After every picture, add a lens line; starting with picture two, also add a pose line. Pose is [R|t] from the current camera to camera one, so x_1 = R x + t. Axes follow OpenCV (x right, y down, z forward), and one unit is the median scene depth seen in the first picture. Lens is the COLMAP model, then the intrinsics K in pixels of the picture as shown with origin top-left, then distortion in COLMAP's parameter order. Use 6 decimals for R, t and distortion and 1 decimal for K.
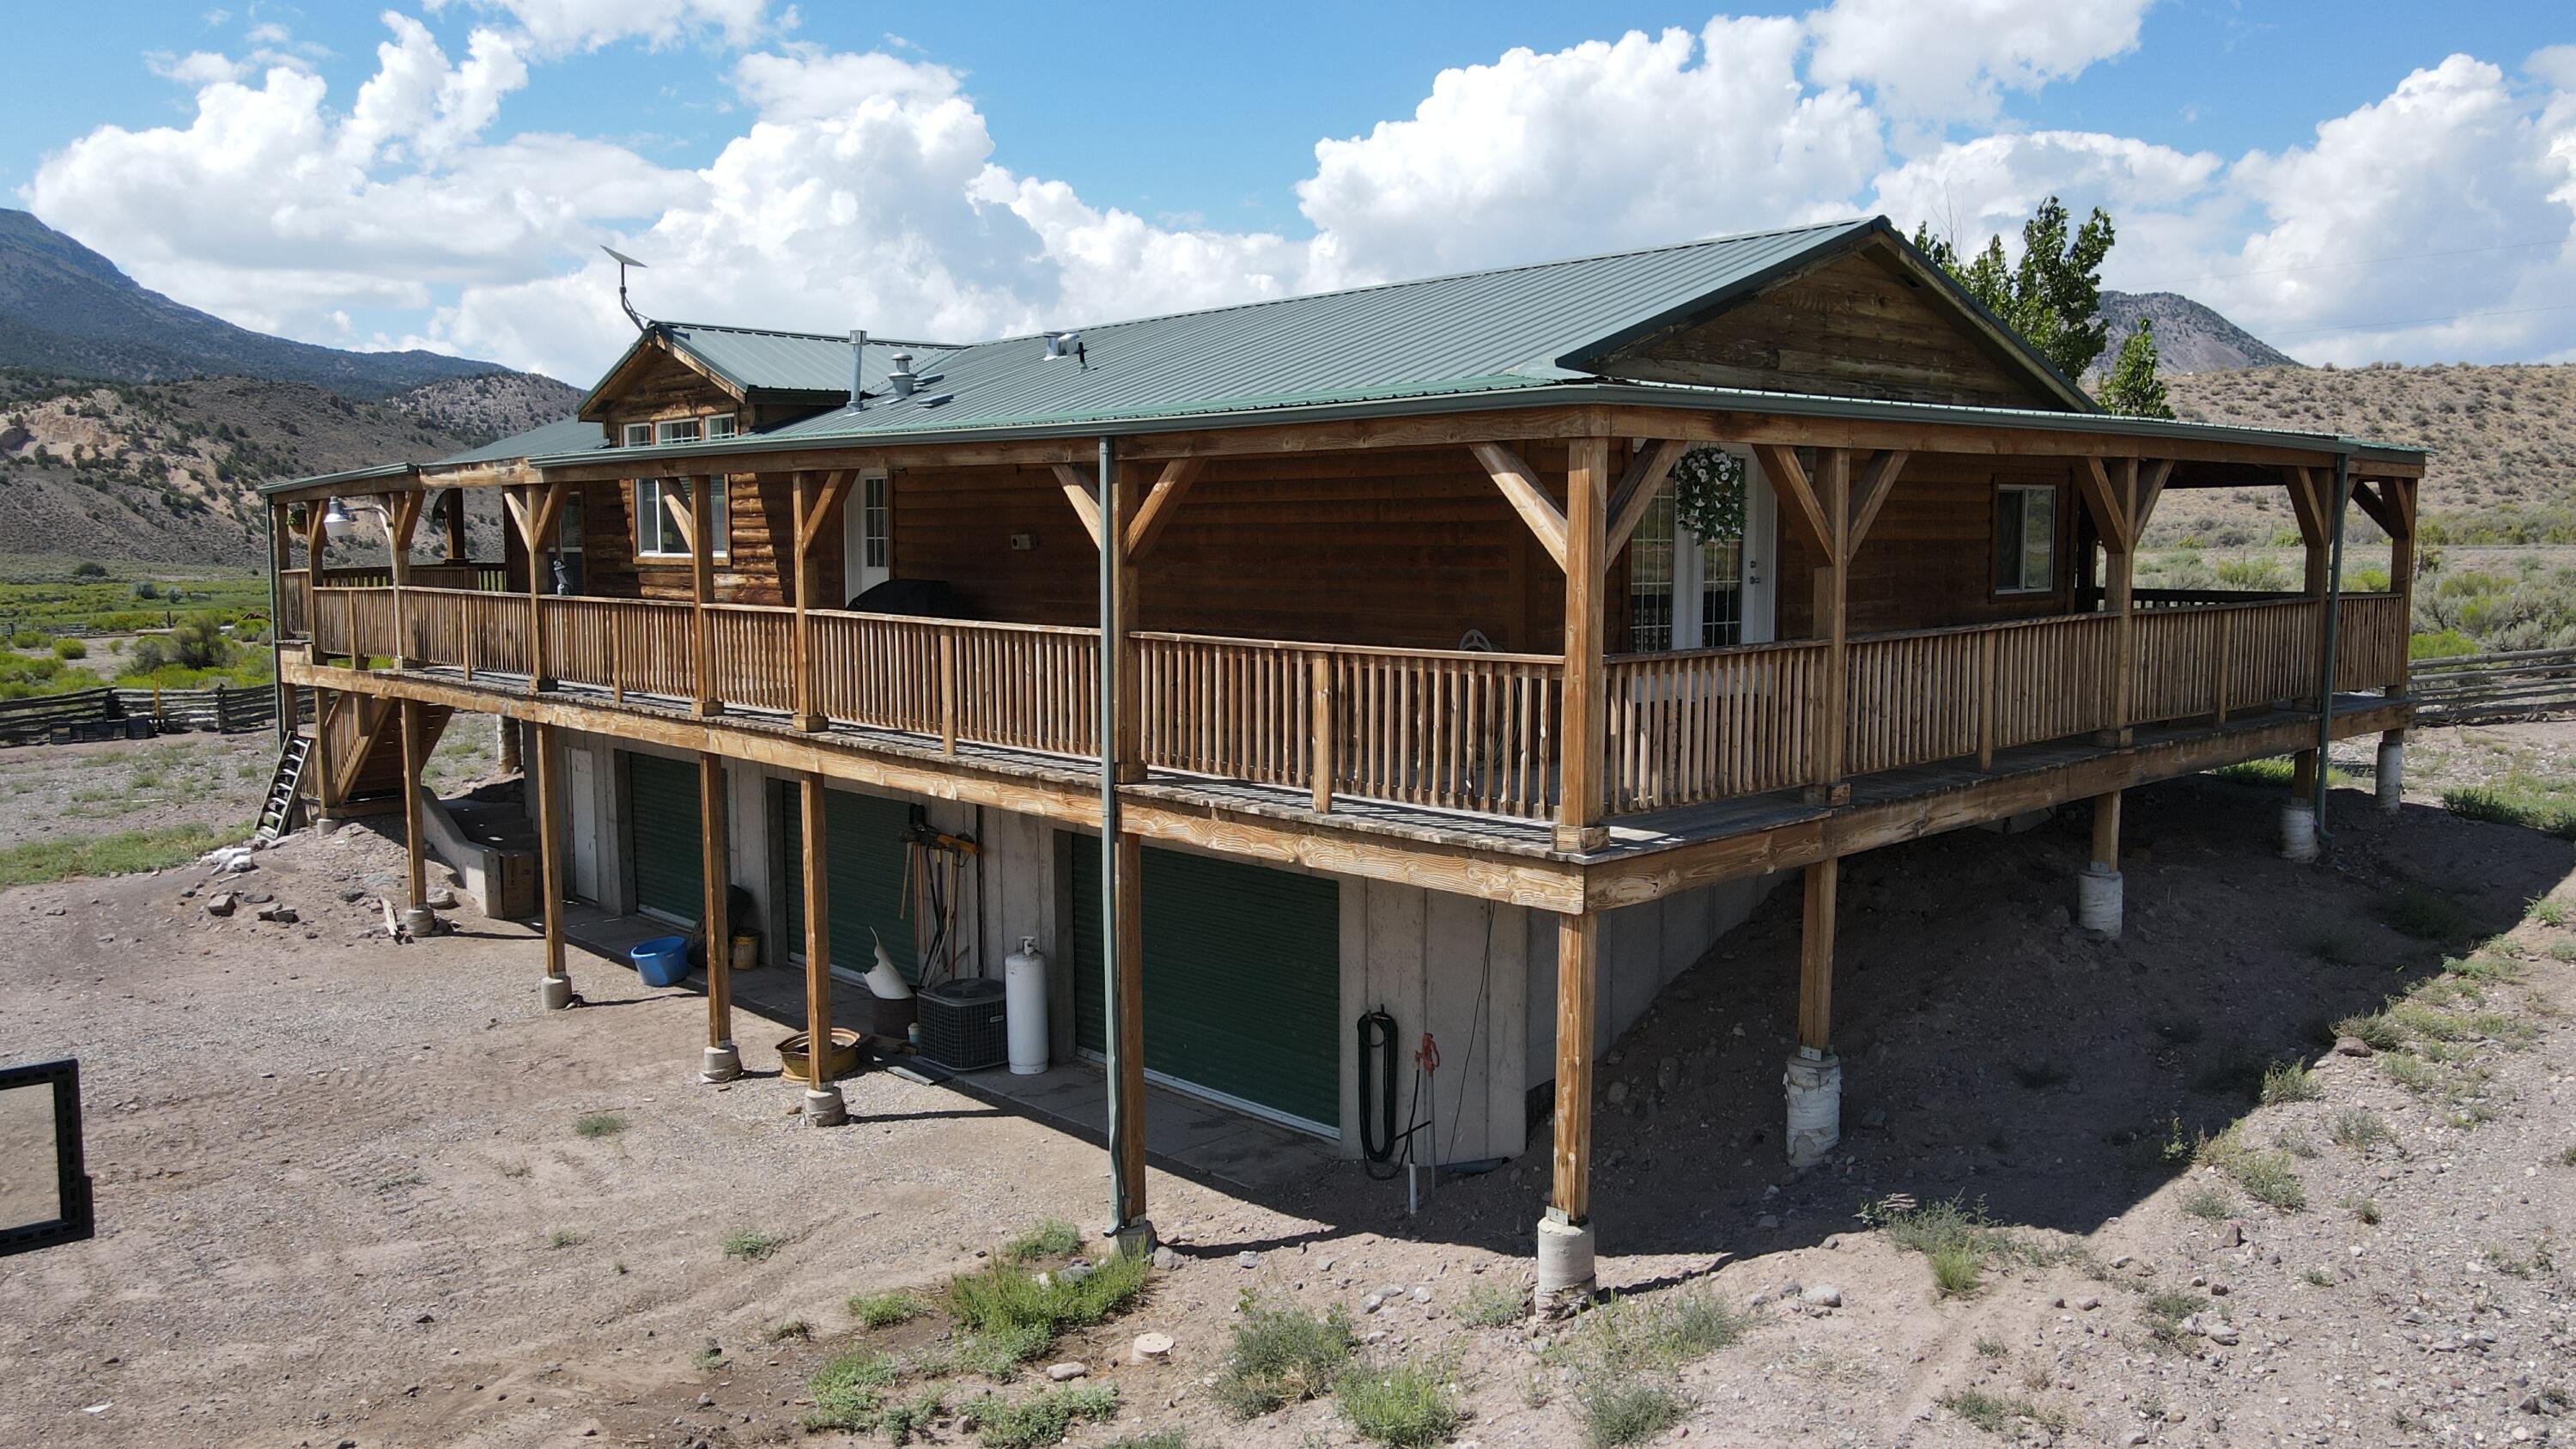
lens RADIAL K [[1901.5, 0, 1285.2], [0, 1901.5, 729.8], [0, 0, 1]] dist [0.002752, 0.021516]
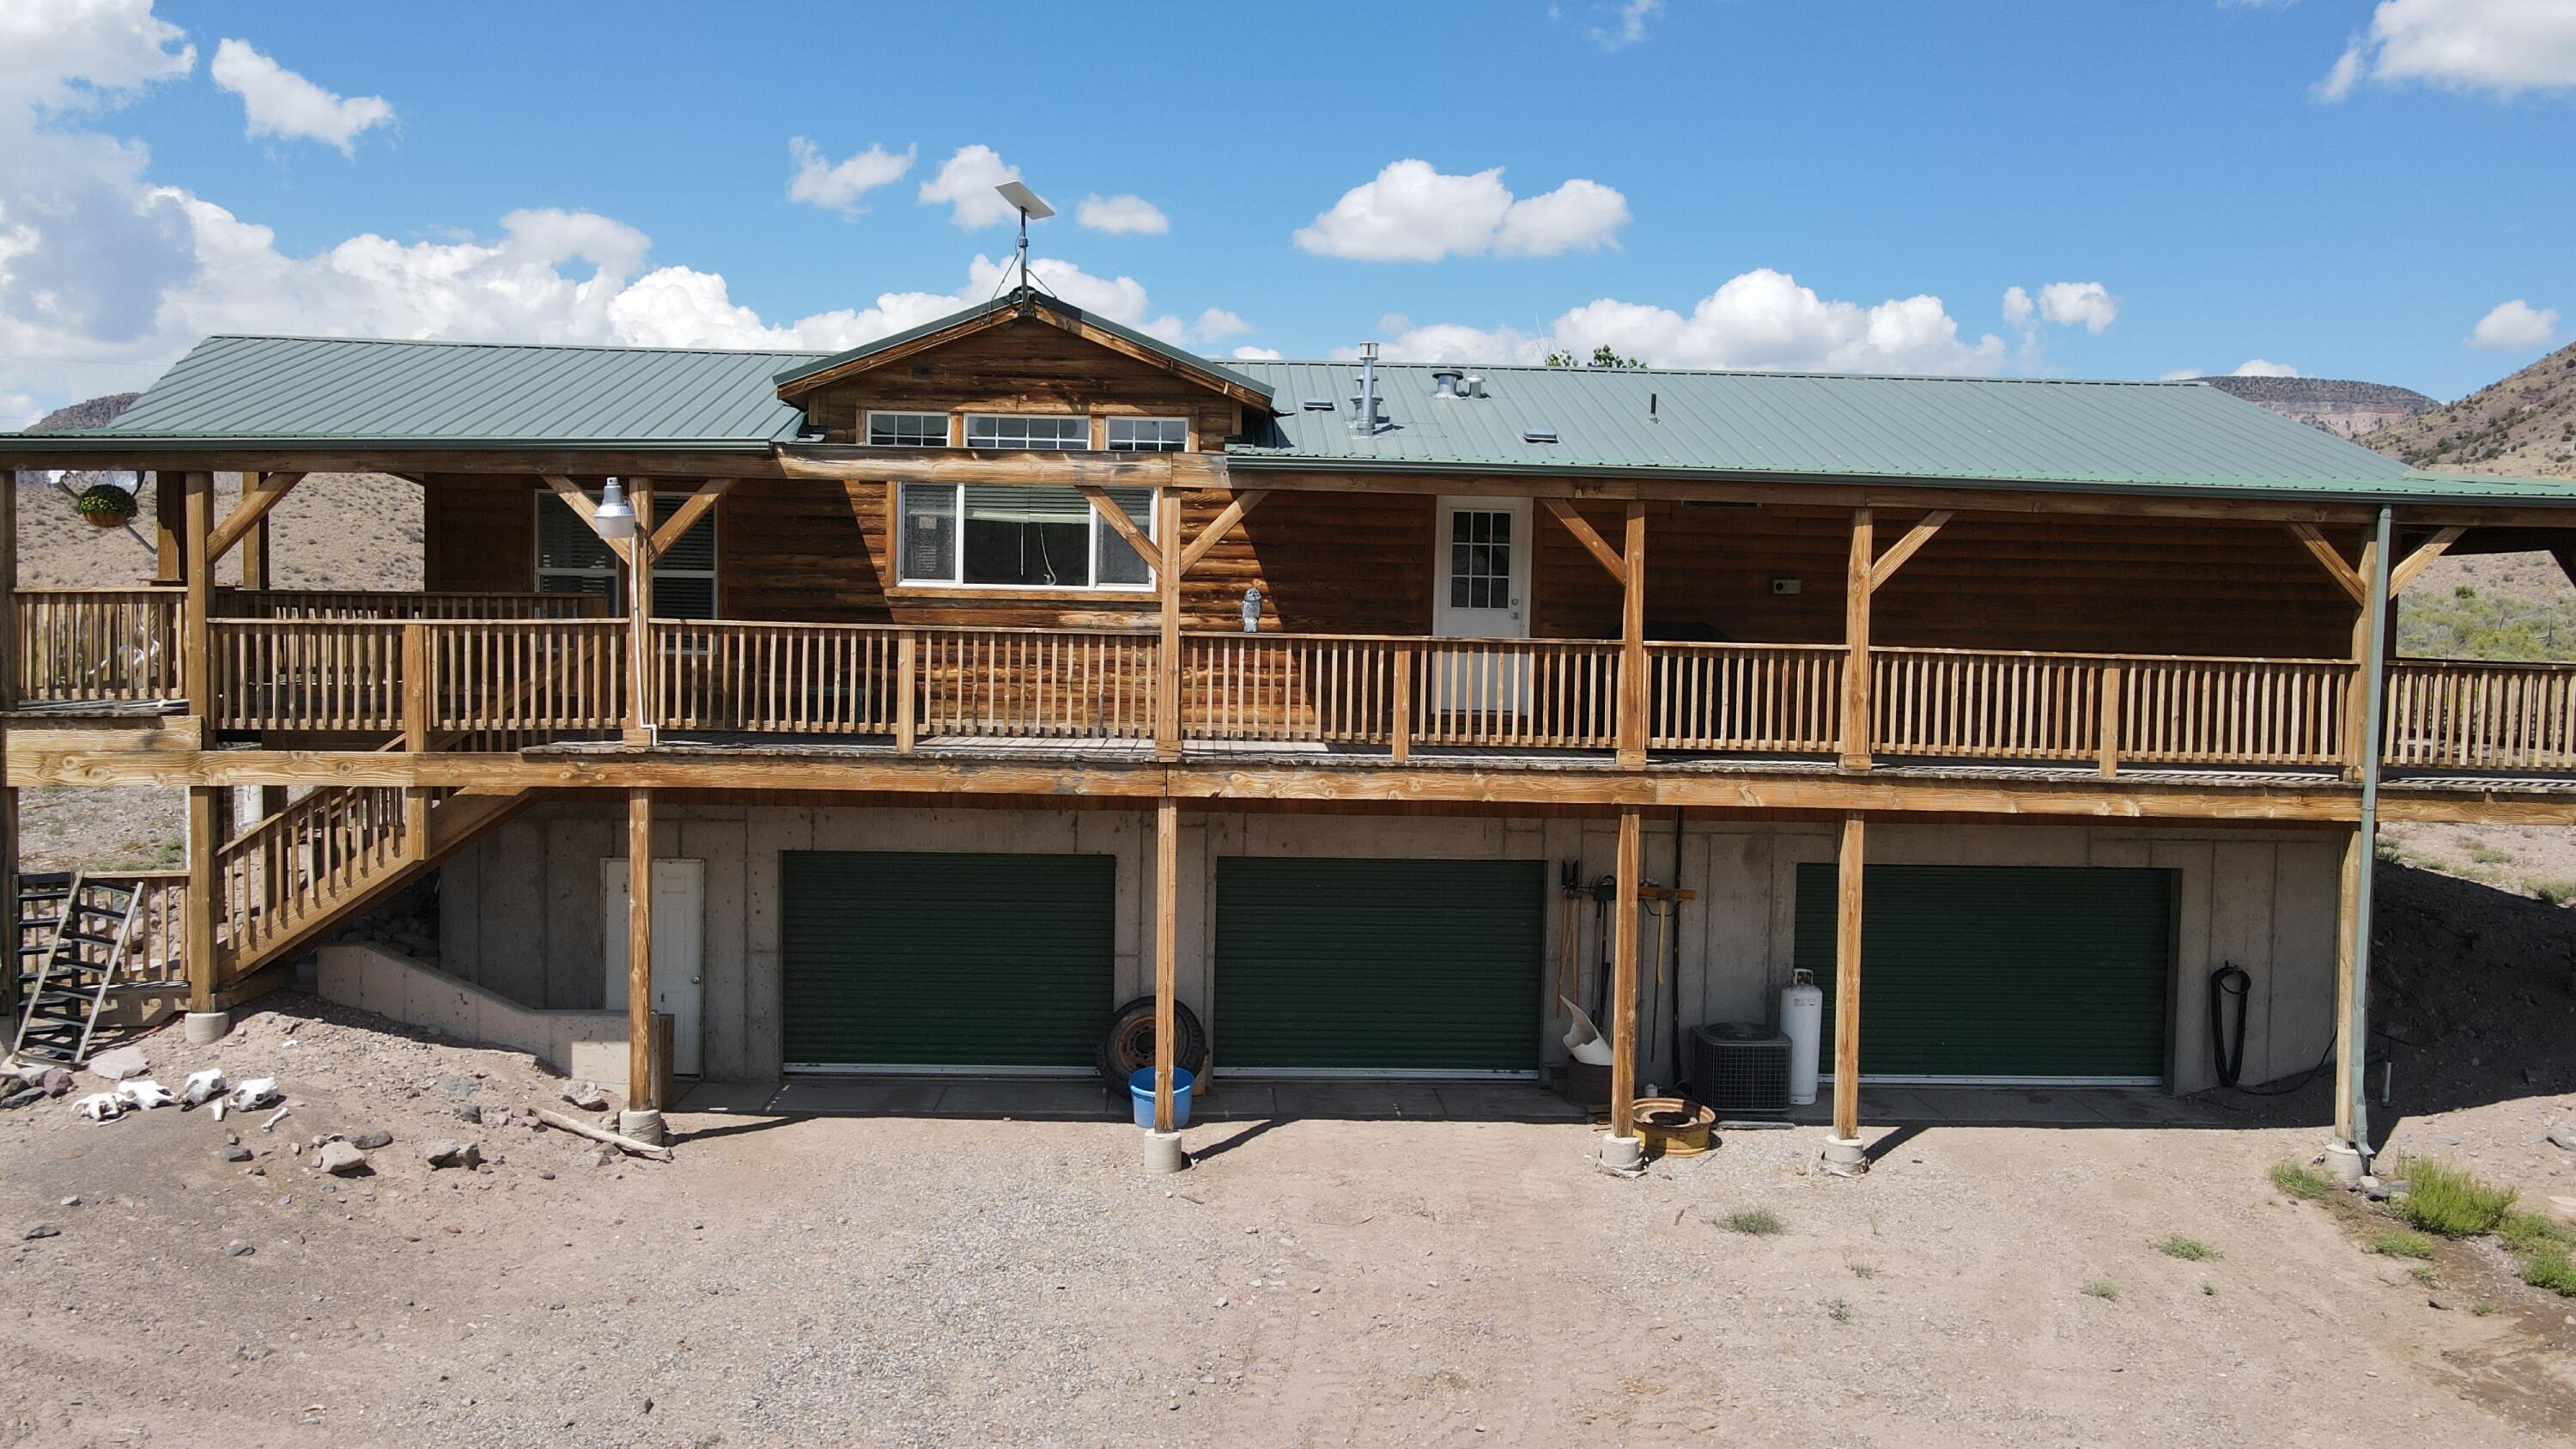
lens RADIAL K [[1904.9, 0, 1285.2], [0, 1904.9, 728.1], [0, 0, 1]] dist [-0.009162, 0.043506]
pose [[0.646134, -0.019337, 0.762979, -0.127606], [0.055180, 0.998246, -0.021429, -0.001711], [-0.761227, 0.055947, 0.646068, 0.062705]]
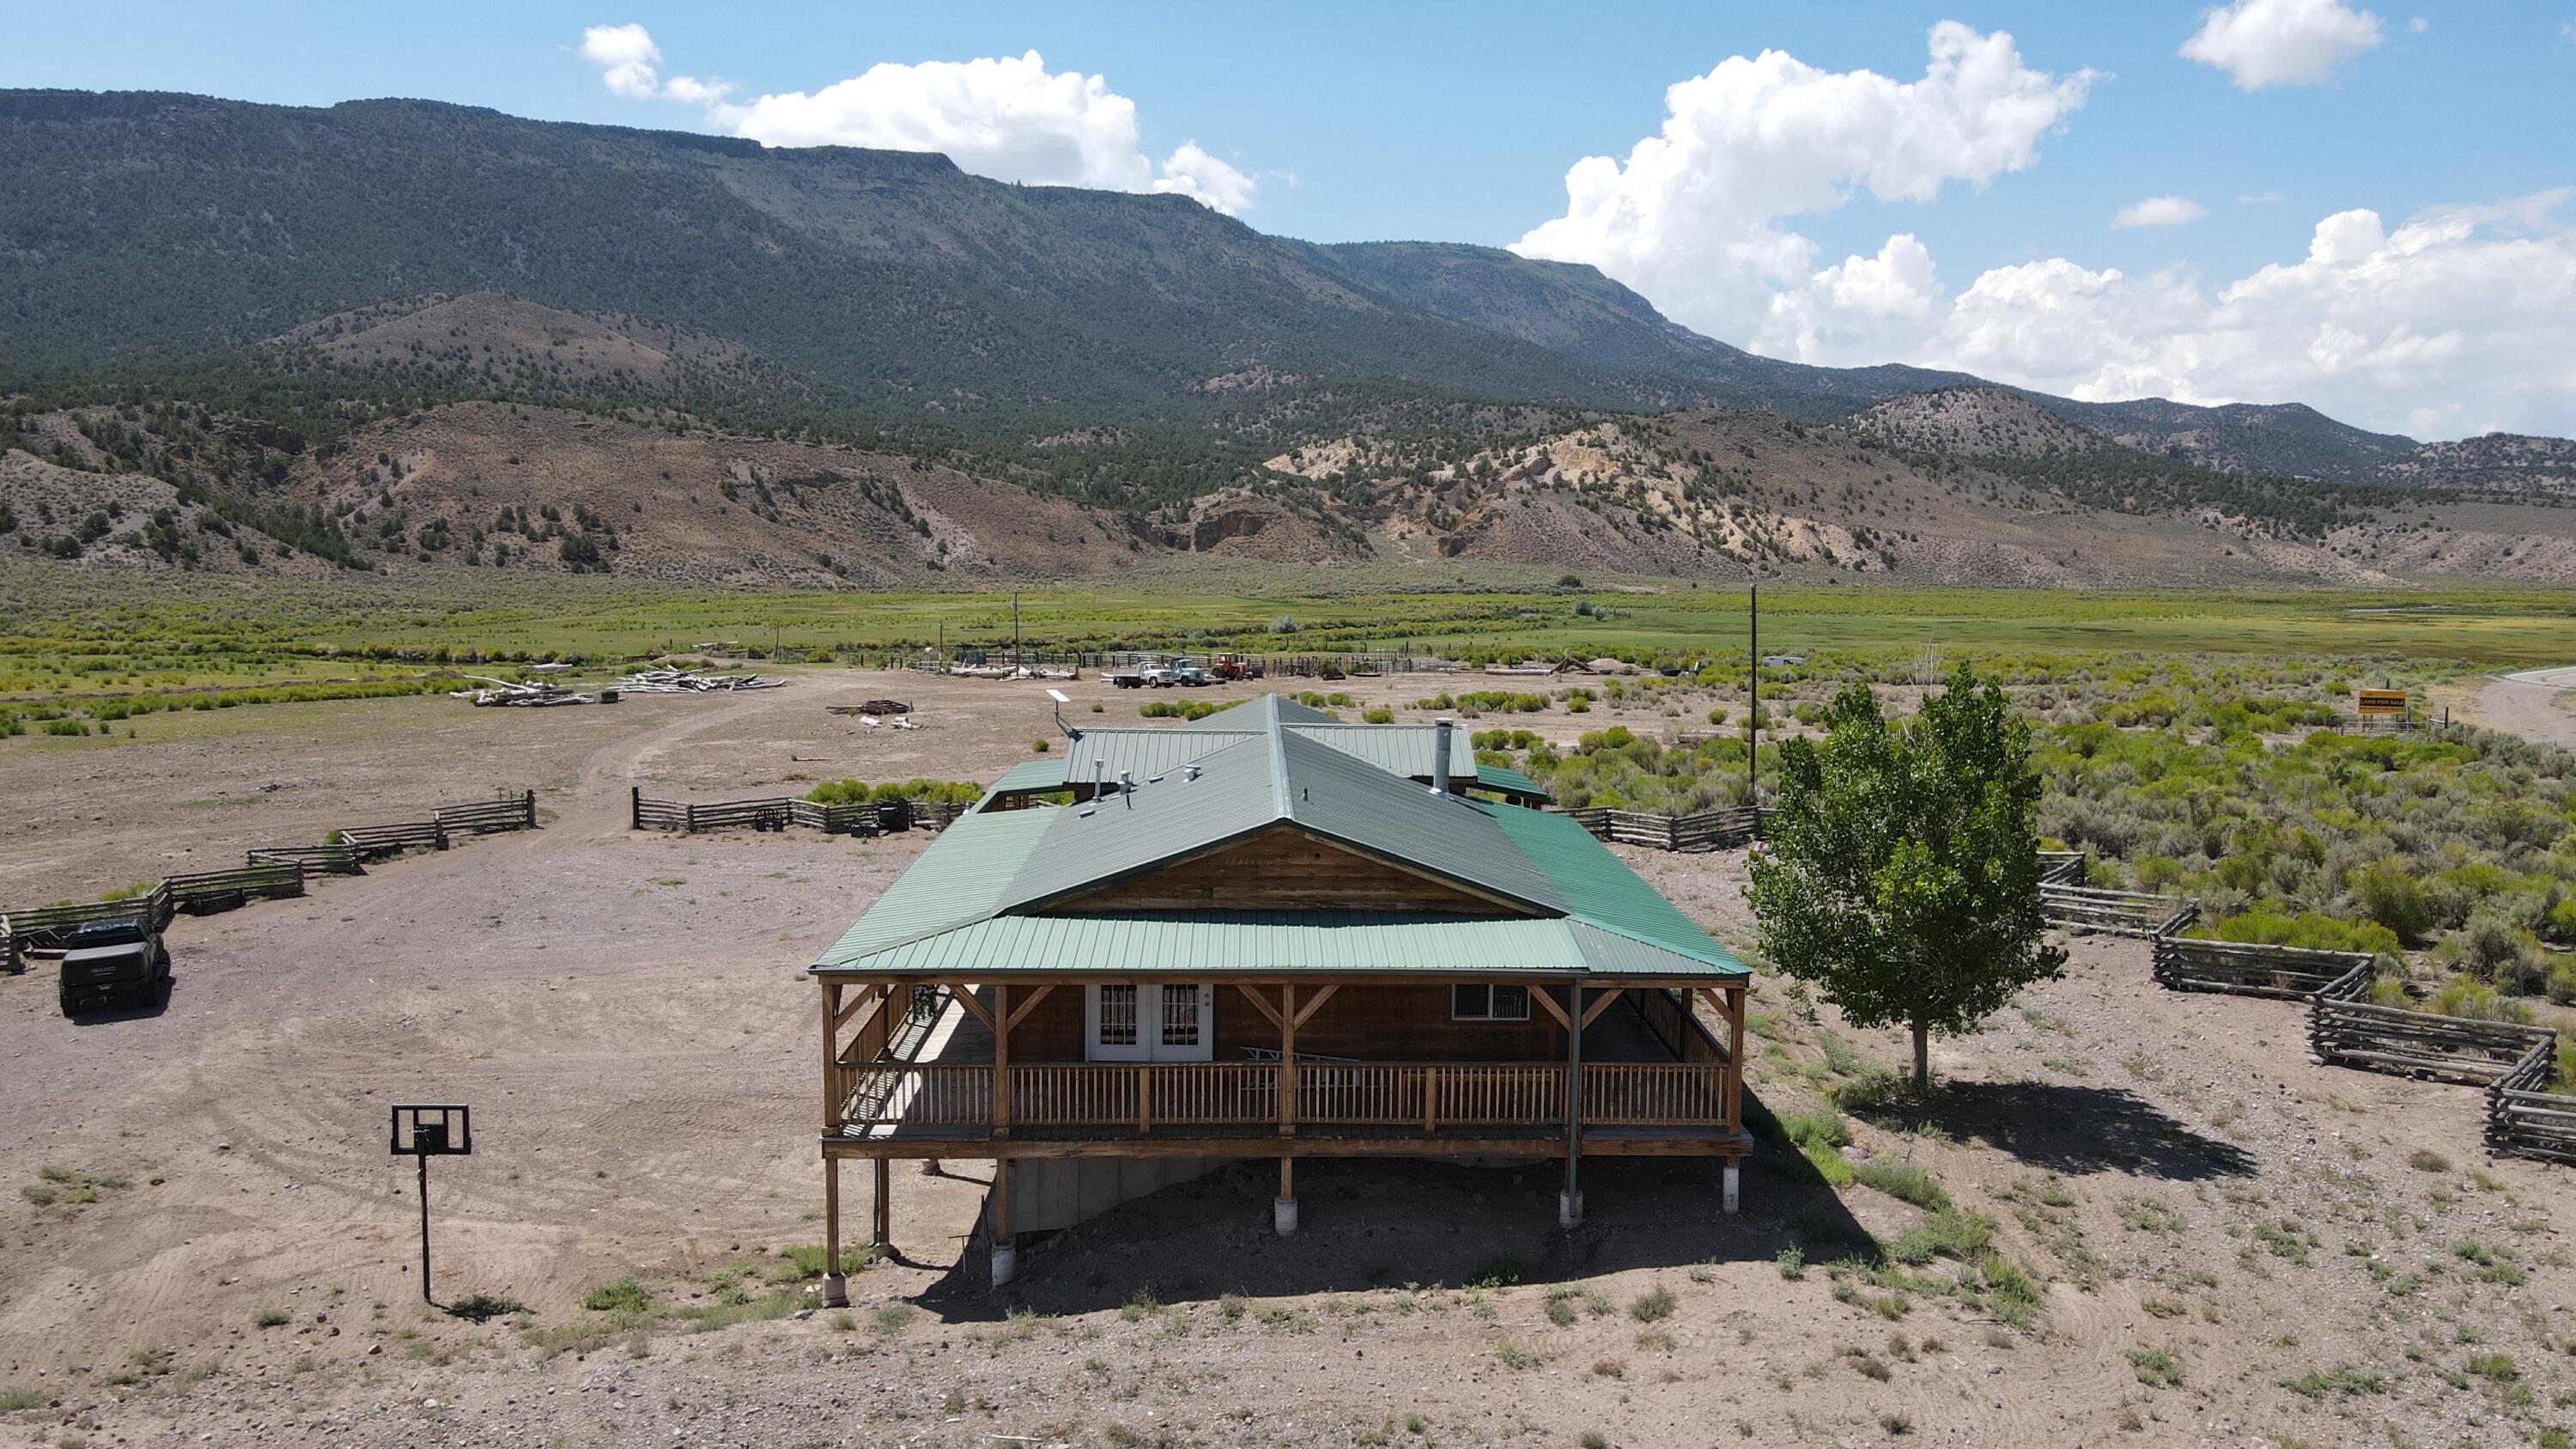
lens RADIAL K [[1906.7, 0, 1288.0], [0, 1906.7, 724.5], [0, 0, 1]] dist [-0.004803, 0.030472]
pose [[0.746299, 0.075893, -0.661270, 0.157892], [-0.078844, 0.996564, 0.025391, -0.042003], [0.660924, 0.033188, 0.749718, -0.039508]]
